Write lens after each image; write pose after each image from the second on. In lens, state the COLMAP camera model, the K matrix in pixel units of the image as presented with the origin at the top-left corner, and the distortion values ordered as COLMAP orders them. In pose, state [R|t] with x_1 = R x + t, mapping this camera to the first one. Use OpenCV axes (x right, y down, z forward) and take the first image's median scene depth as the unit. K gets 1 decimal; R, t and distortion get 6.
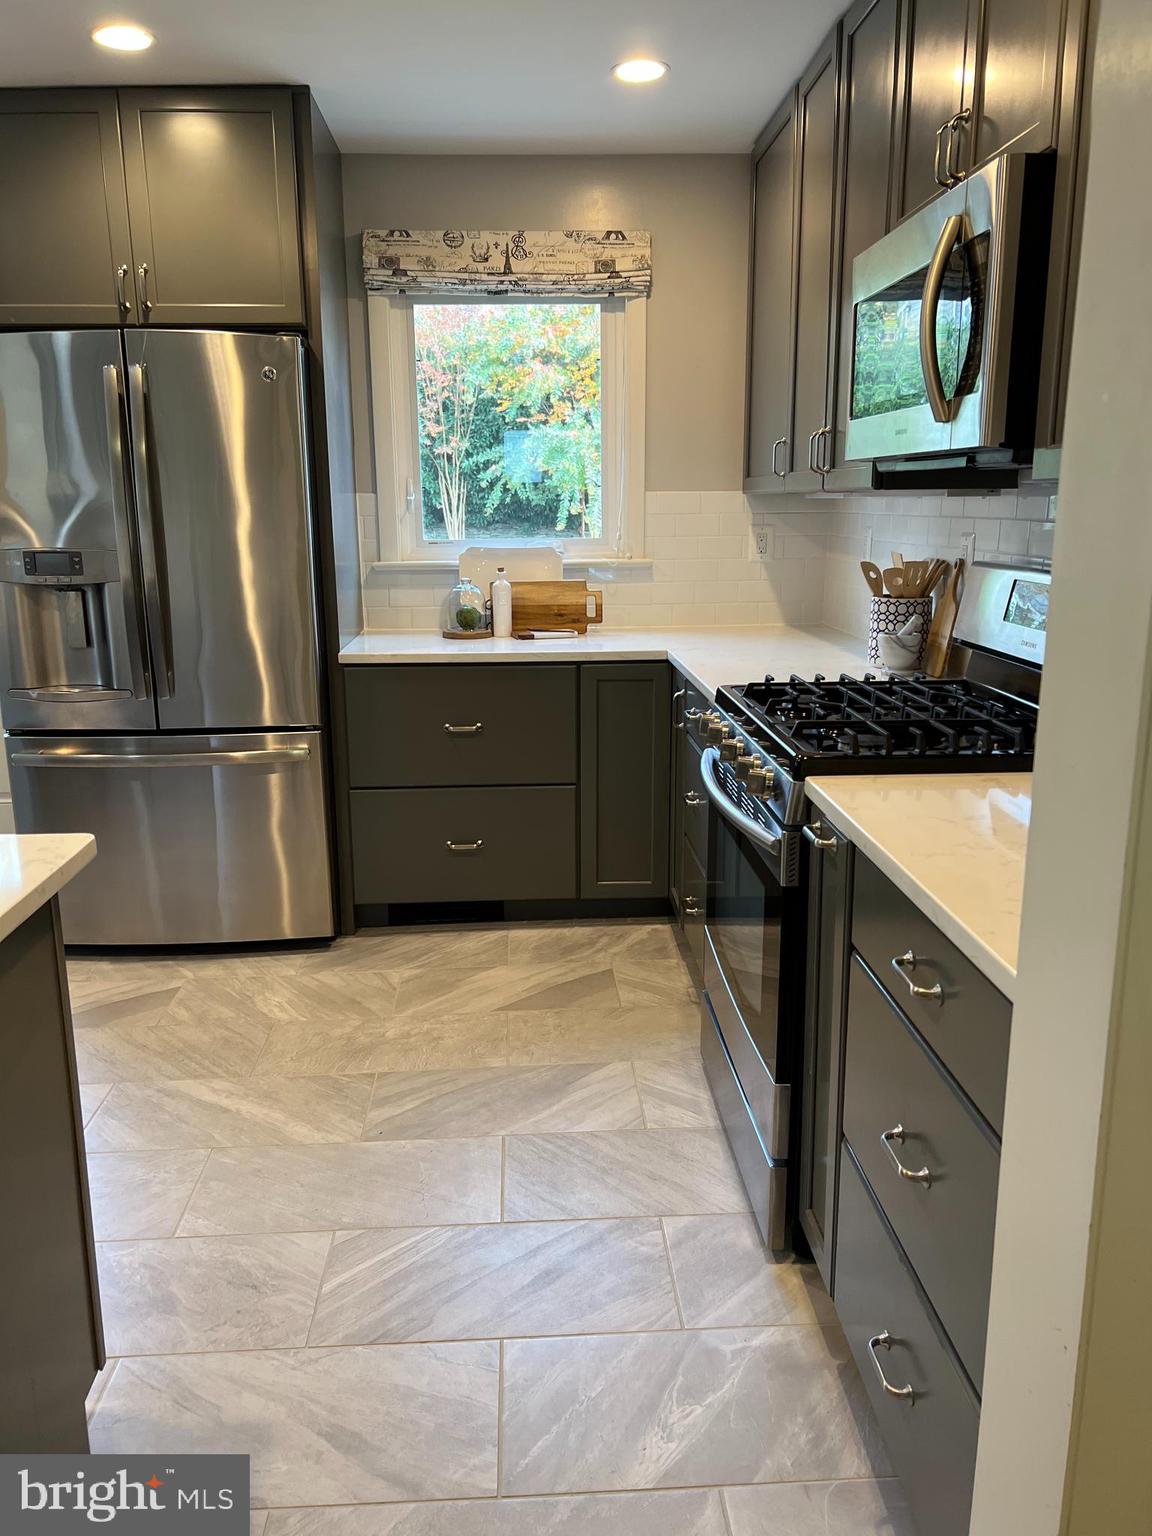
lens RADIAL K [[1179.5, 0, 581.0], [0, 1179.5, 769.8], [0, 0, 1]] dist [0.065739, -0.064309]
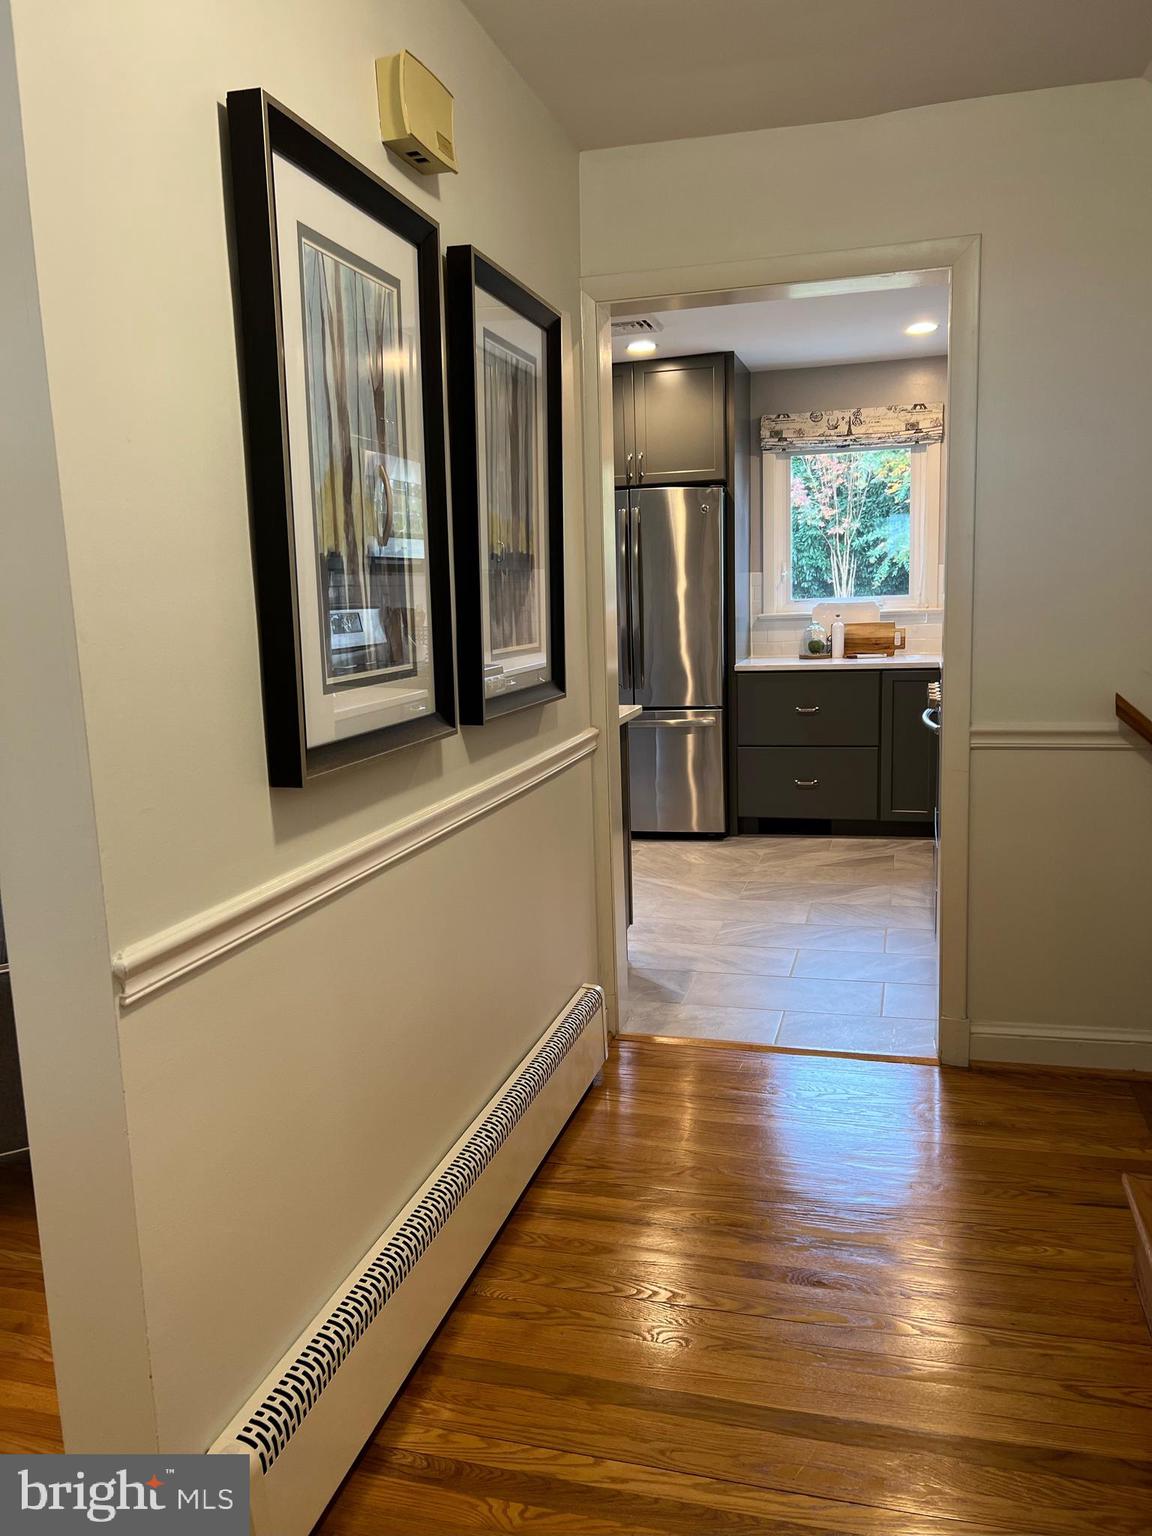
lens RADIAL K [[1179.5, 0, 572.7], [0, 1179.5, 765.9], [0, 0, 1]] dist [0.065739, -0.064309]
pose [[0.943990, 0.025160, -0.329015, 0.125599], [-0.046950, 0.997186, -0.058451, 0.143044], [0.326618, 0.070624, 0.942514, -0.610783]]
